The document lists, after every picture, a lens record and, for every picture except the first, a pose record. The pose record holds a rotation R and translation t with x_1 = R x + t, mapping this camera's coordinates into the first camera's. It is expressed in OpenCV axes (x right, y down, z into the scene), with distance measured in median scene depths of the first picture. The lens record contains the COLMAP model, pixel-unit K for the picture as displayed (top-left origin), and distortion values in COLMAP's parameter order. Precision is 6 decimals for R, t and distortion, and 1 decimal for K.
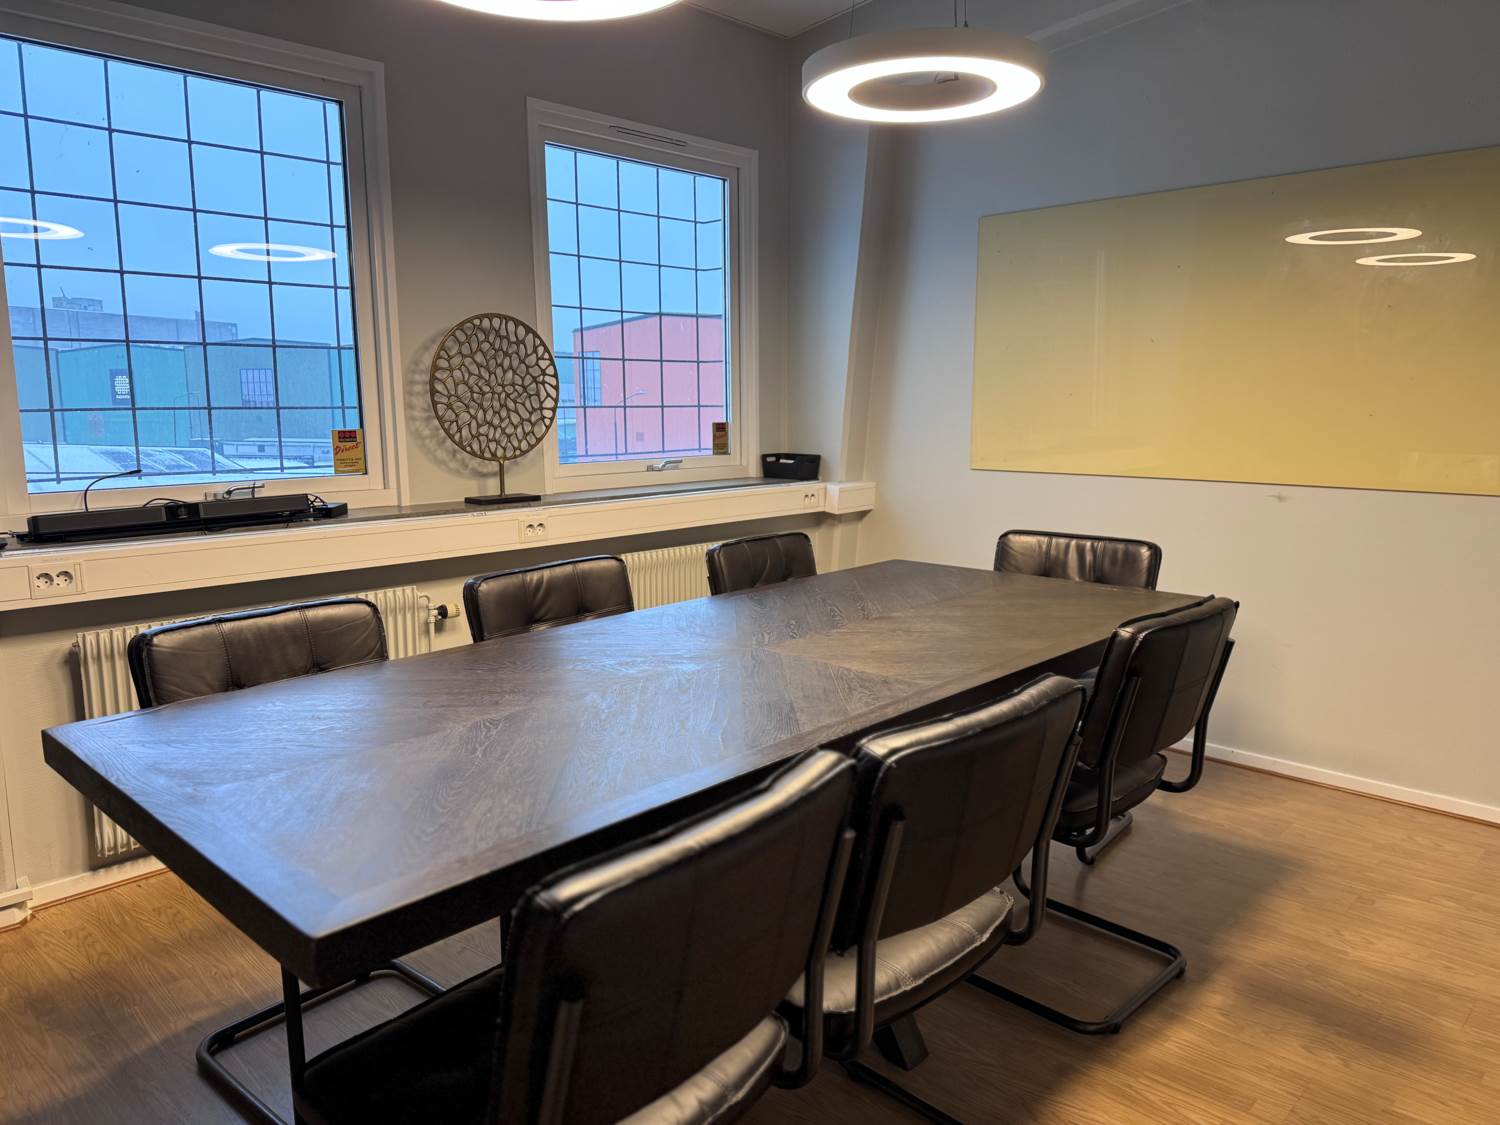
lens RADIAL K [[1051.3, 0, 750.0], [0, 1051.3, 562.5], [0, 0, 1]] dist [0.136247, -0.179191]
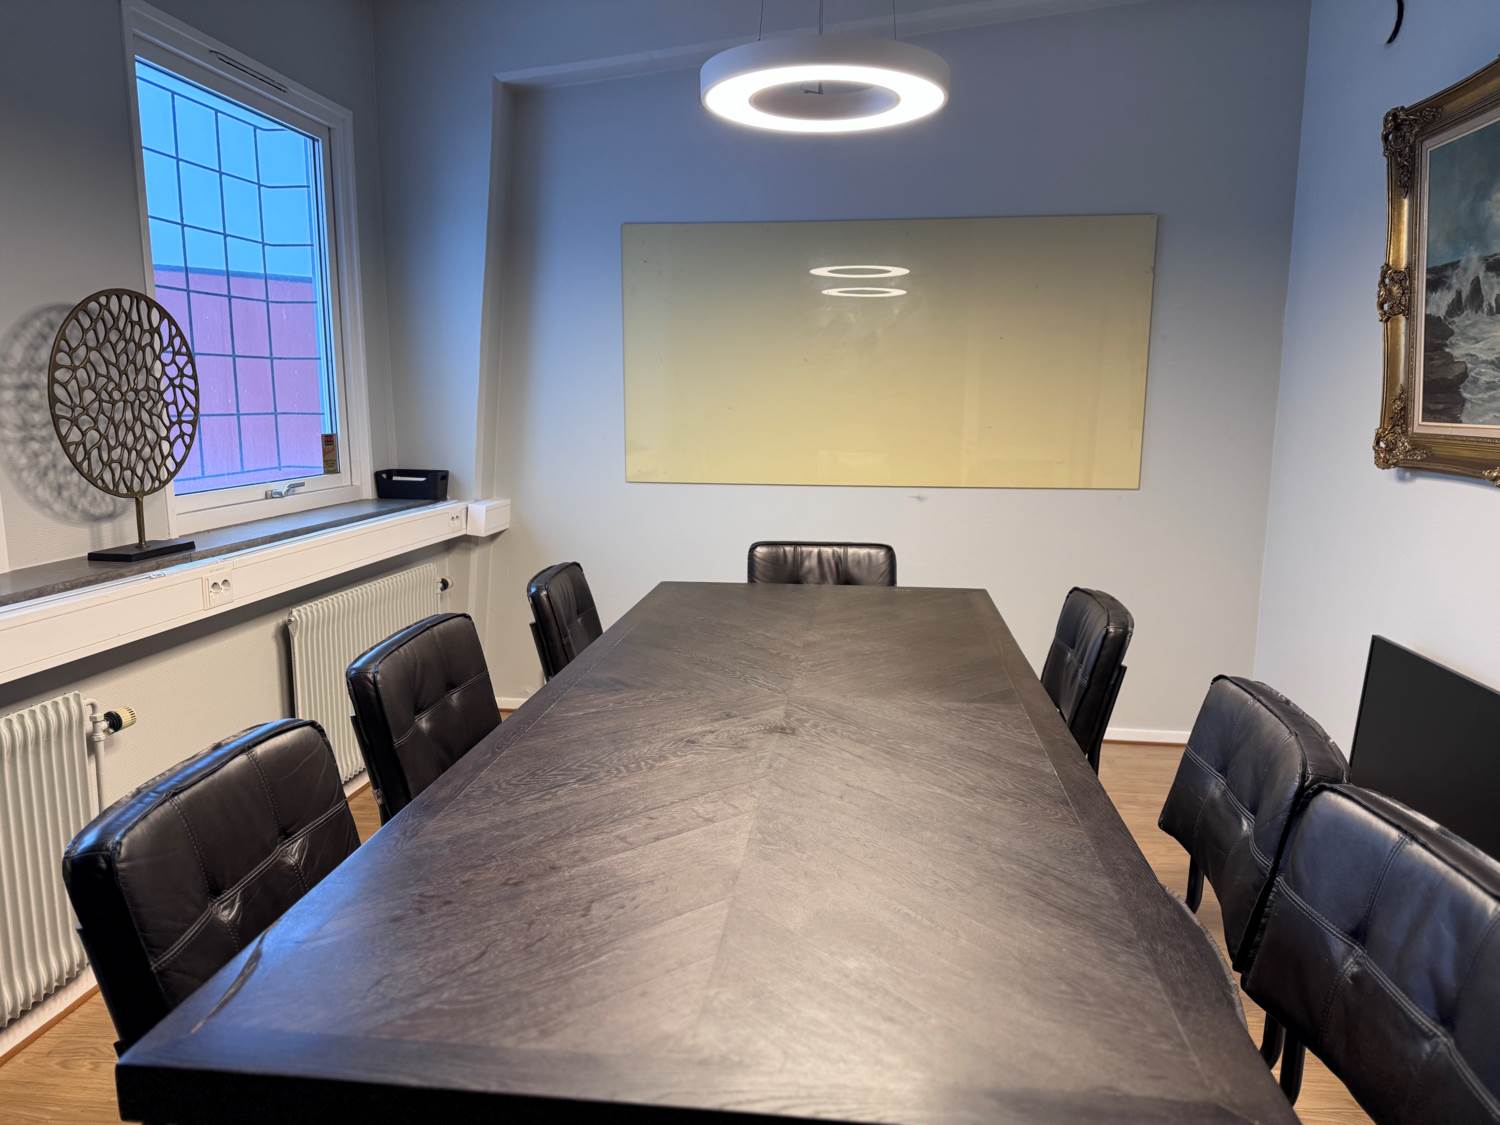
lens RADIAL K [[1051.3, 0, 750.0], [0, 1051.3, 562.5], [0, 0, 1]] dist [0.136247, -0.179191]
pose [[0.802167, -0.085993, 0.590876, -0.335818], [0.085862, 0.995903, 0.028373, -0.037604], [-0.590895, 0.027974, 0.806264, 0.180424]]
